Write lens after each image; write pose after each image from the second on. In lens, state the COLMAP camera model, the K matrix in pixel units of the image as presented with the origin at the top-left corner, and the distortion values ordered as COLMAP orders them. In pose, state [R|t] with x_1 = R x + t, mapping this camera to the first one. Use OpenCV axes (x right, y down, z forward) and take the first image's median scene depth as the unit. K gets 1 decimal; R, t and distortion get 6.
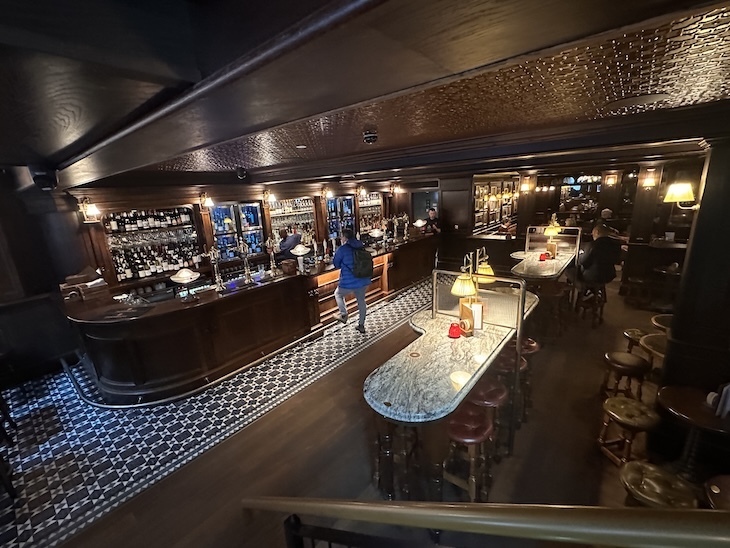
lens RADIAL K [[318.1, 0, 364.6], [0, 318.1, 272.7], [0, 0, 1]] dist [-0.000659, -0.000023]
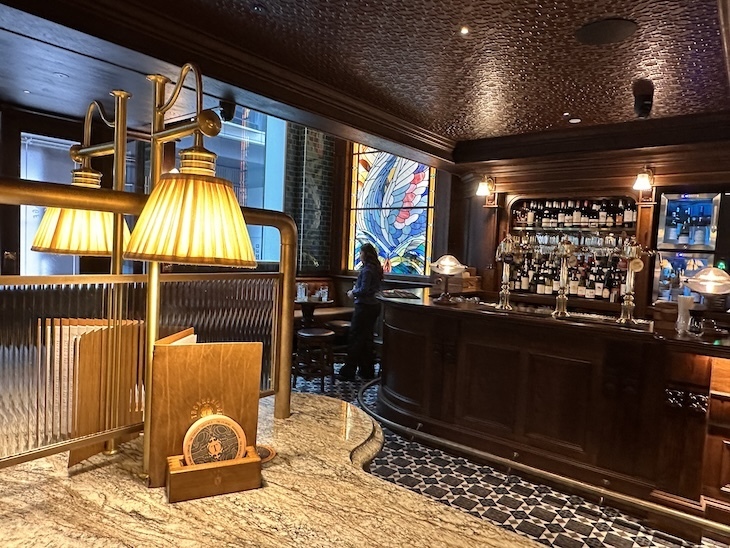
lens RADIAL K [[488.3, 0, 368.4], [0, 488.3, 280.3], [0, 0, 1]] dist [0.004023, -0.000619]
pose [[0.019676, 0.117384, -0.992892, 0.346823], [-0.301138, 0.947663, 0.106069, -0.014402], [0.953377, 0.296911, 0.053995, 0.581127]]
